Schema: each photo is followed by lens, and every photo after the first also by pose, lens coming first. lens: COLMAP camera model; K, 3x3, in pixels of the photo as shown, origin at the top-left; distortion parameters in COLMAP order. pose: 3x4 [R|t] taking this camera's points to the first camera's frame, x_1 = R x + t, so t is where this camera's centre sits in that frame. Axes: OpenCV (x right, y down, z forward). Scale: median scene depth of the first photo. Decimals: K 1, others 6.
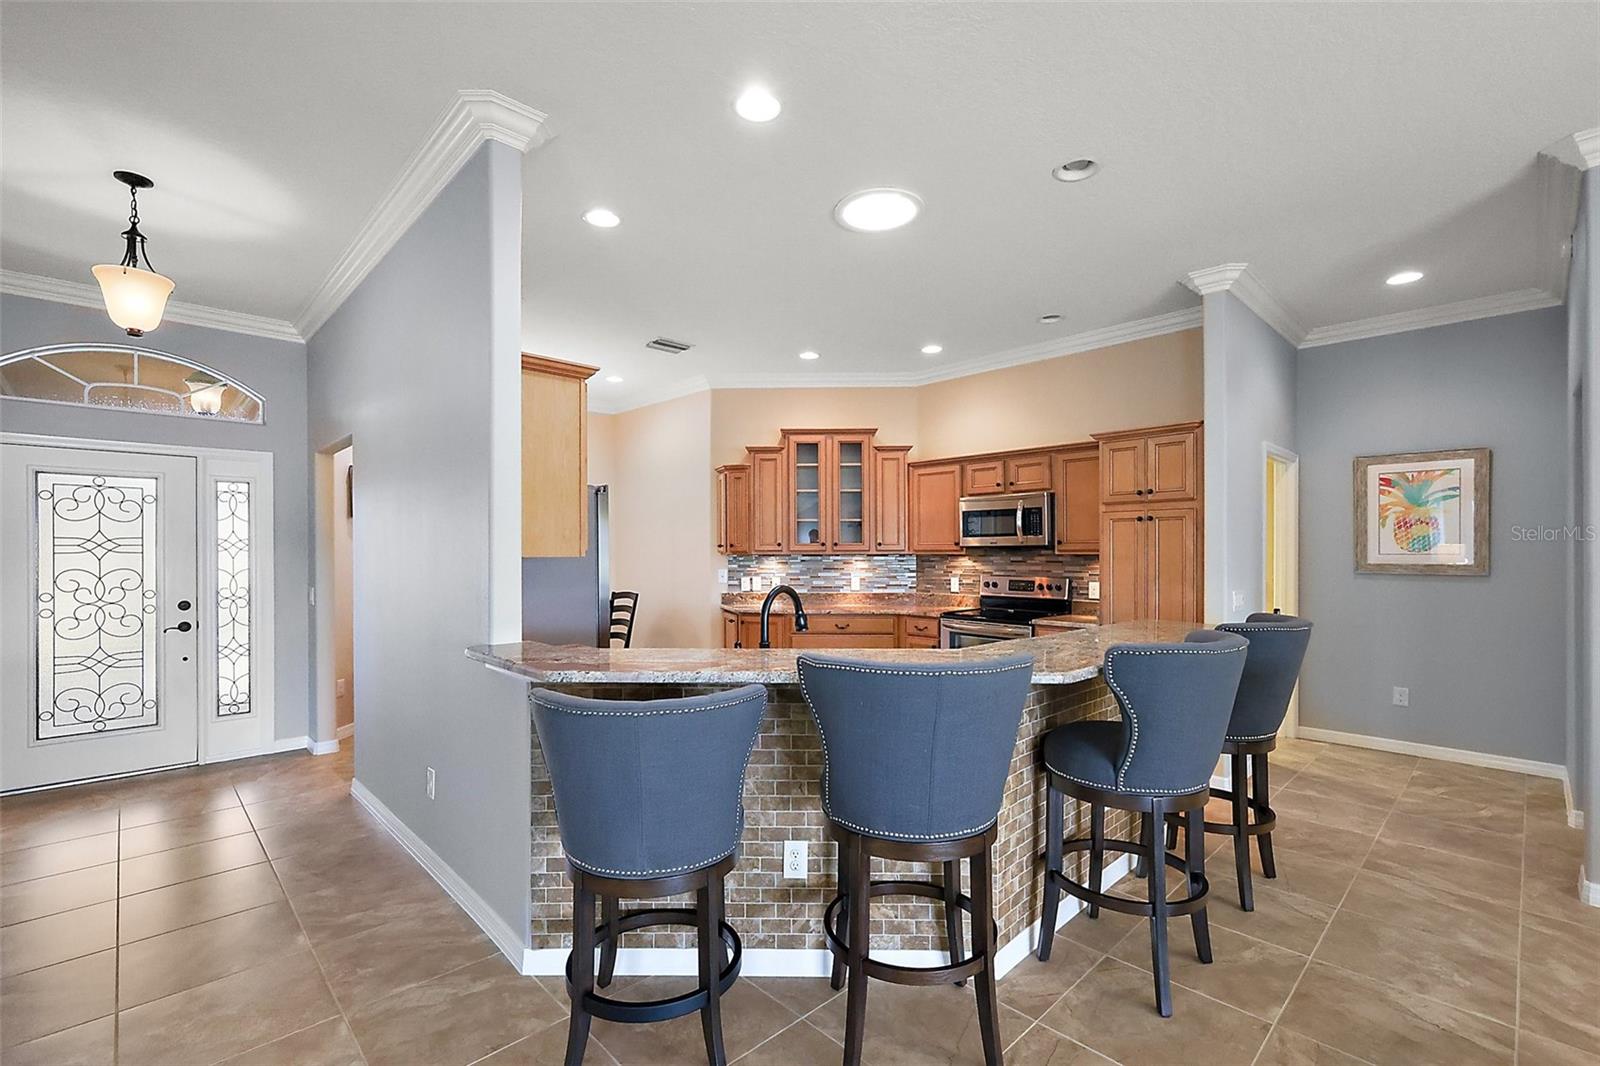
lens RADIAL K [[702.6, 0, 786.3], [0, 702.6, 551.6], [0, 0, 1]] dist [0.008628, -0.003957]
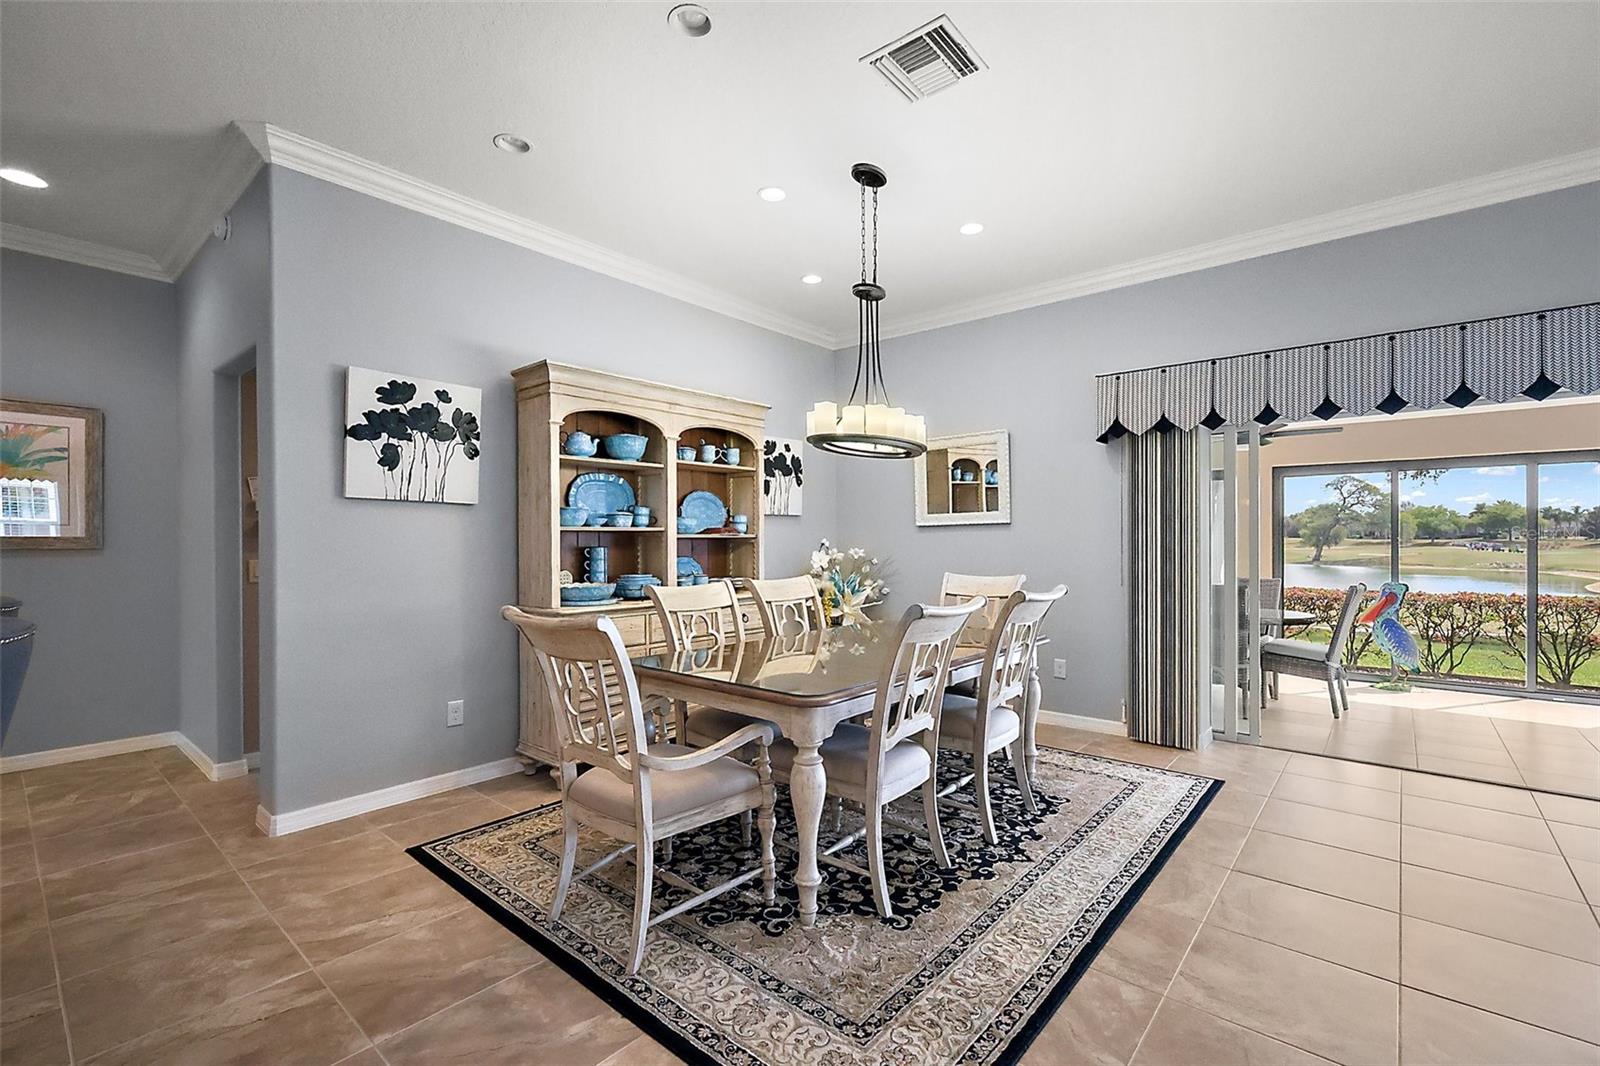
lens RADIAL K [[702.6, 0, 810.6], [0, 702.6, 541.8], [0, 0, 1]] dist [0.008628, -0.003957]
pose [[-0.118526, 0.000903, 0.992951, -0.026149], [0.004751, 0.999989, -0.000343, 0.027001], [-0.992940, 0.004677, -0.118529, 0.172456]]
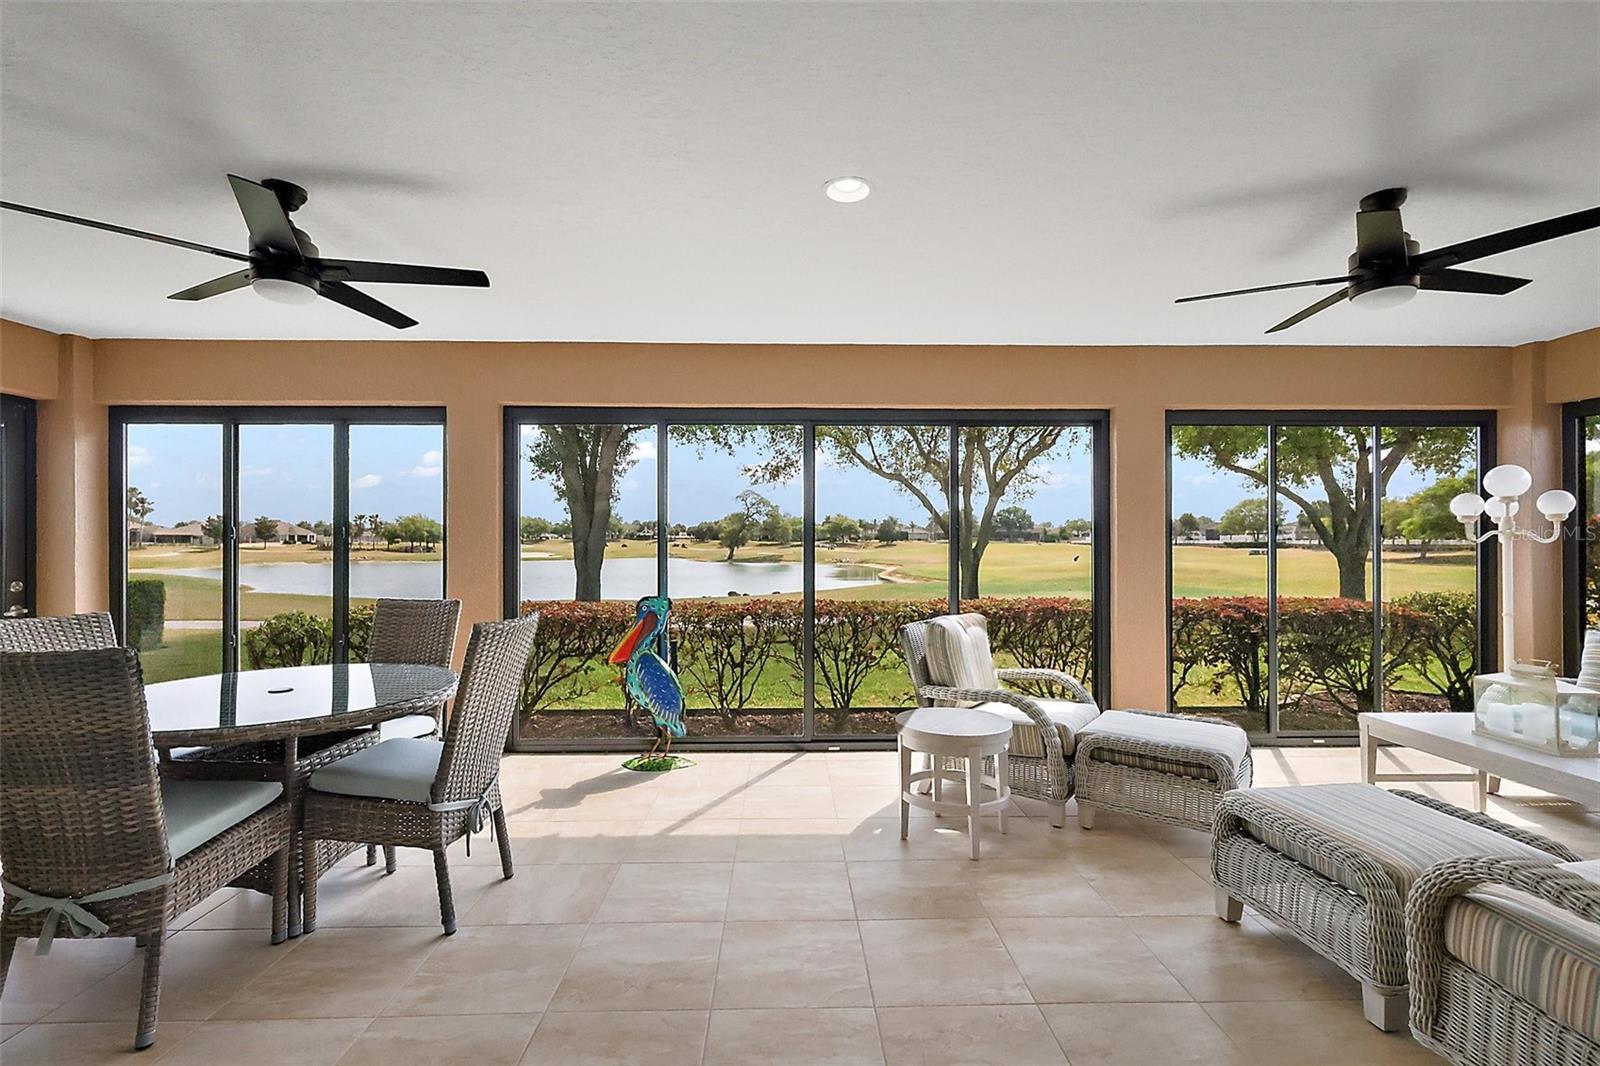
lens RADIAL K [[702.6, 0, 793.6], [0, 702.6, 531.8], [0, 0, 1]] dist [0.008628, -0.003957]
pose [[-0.737423, 0.011678, 0.675330, 0.495056], [0.003256, 0.999900, -0.013734, 0.043656], [-0.675423, -0.007929, -0.737388, -0.607033]]
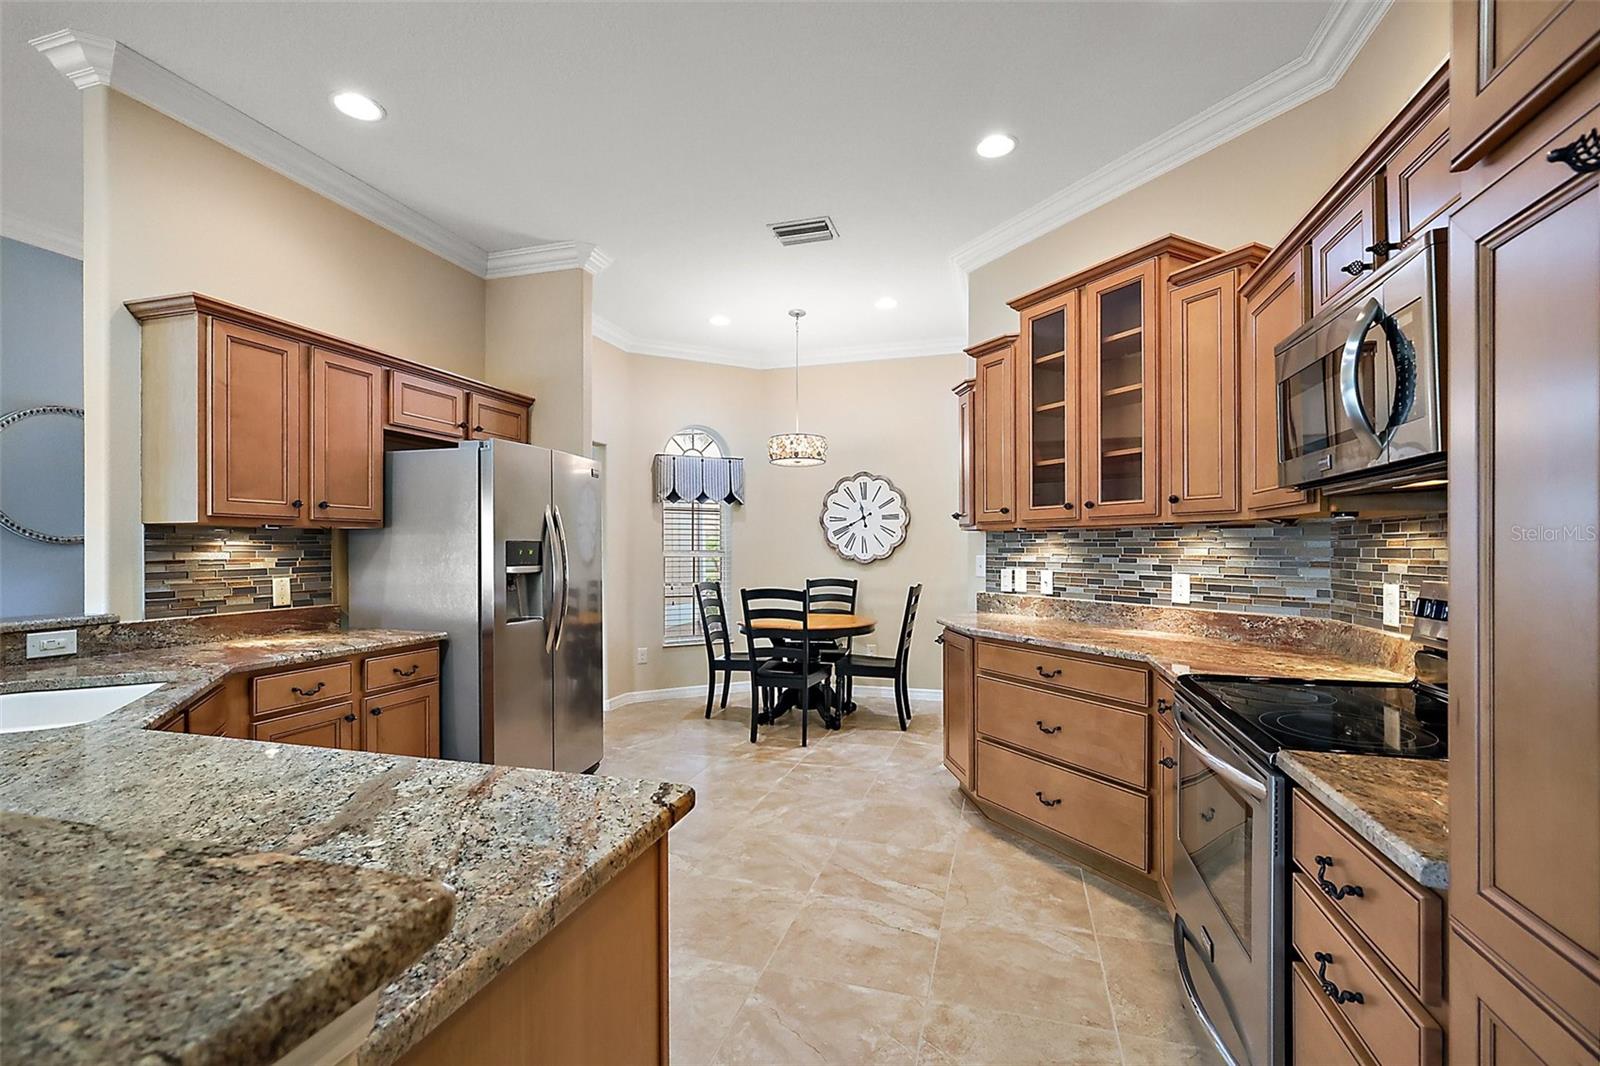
lens RADIAL K [[702.6, 0, 804.1], [0, 702.6, 544.5], [0, 0, 1]] dist [0.008628, -0.003957]
pose [[0.506016, -0.002432, -0.862521, 0.493328], [0.002852, 0.999995, -0.001147, 0.021646], [0.862519, -0.001879, 0.506021, 0.727361]]
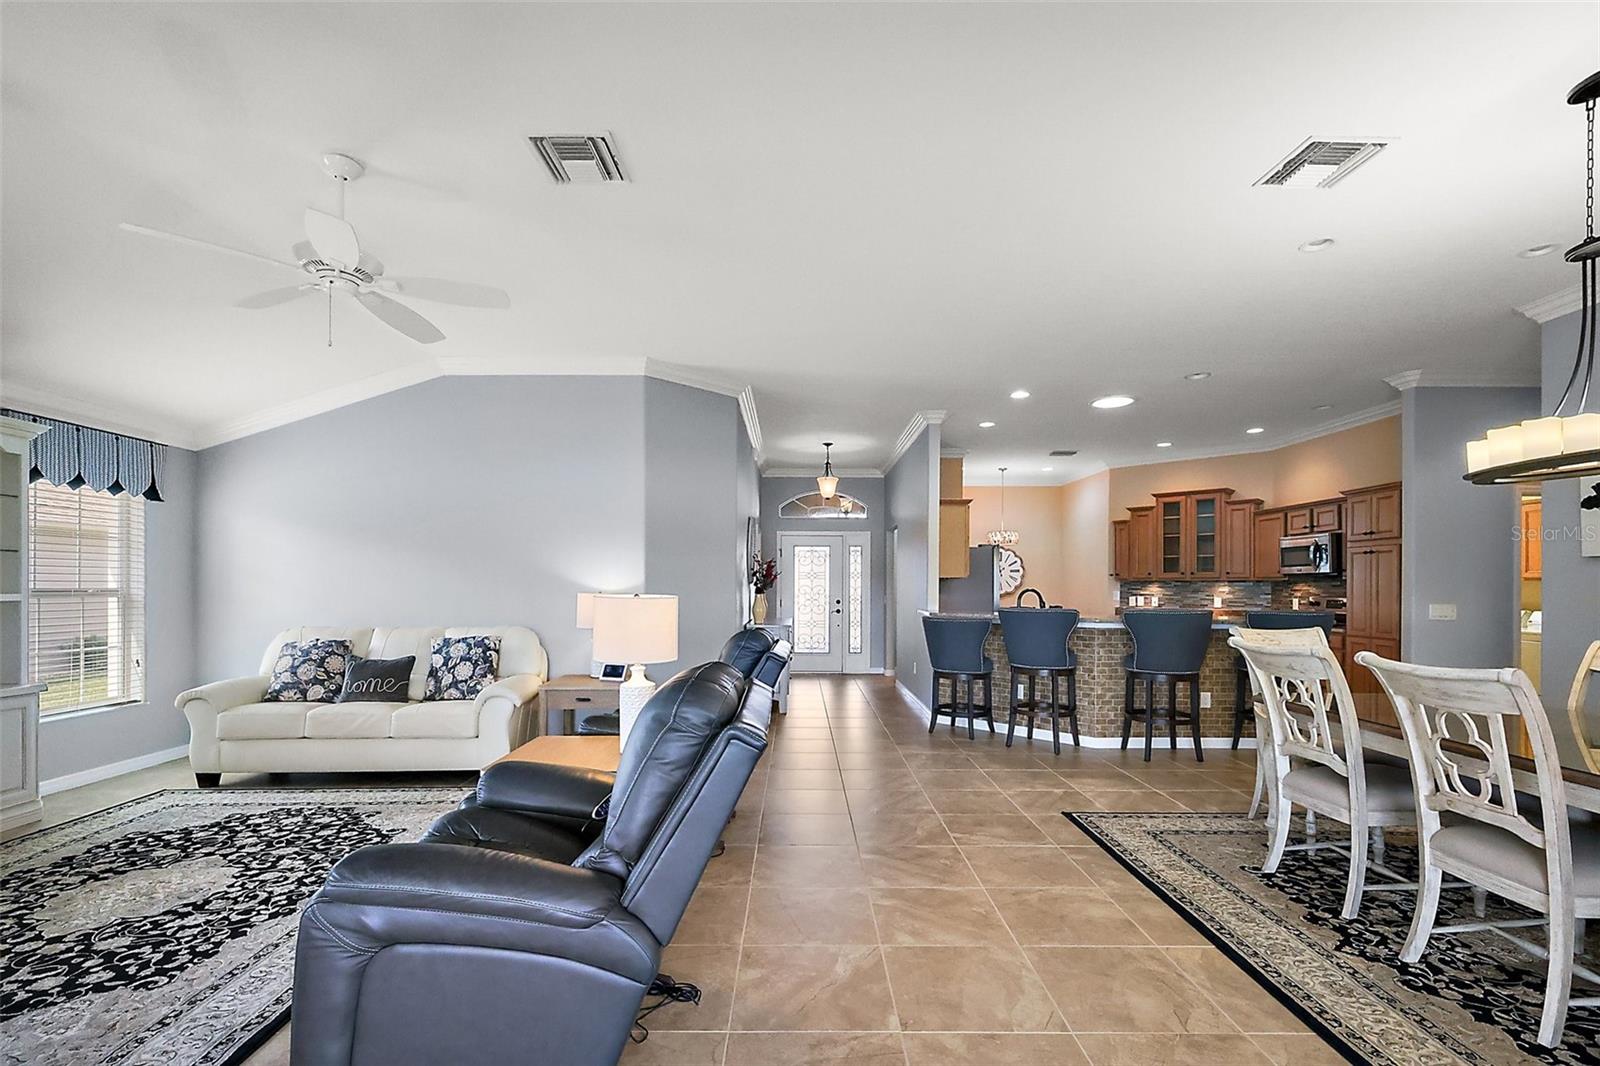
lens RADIAL K [[702.6, 0, 794.3], [0, 702.6, 588.3], [0, 0, 1]] dist [0.008628, -0.003957]
pose [[0.725002, 0.006914, -0.688712, 0.581994], [-0.005136, 0.999976, 0.004633, 0.021439], [0.688728, 0.000178, 0.725020, -0.713317]]
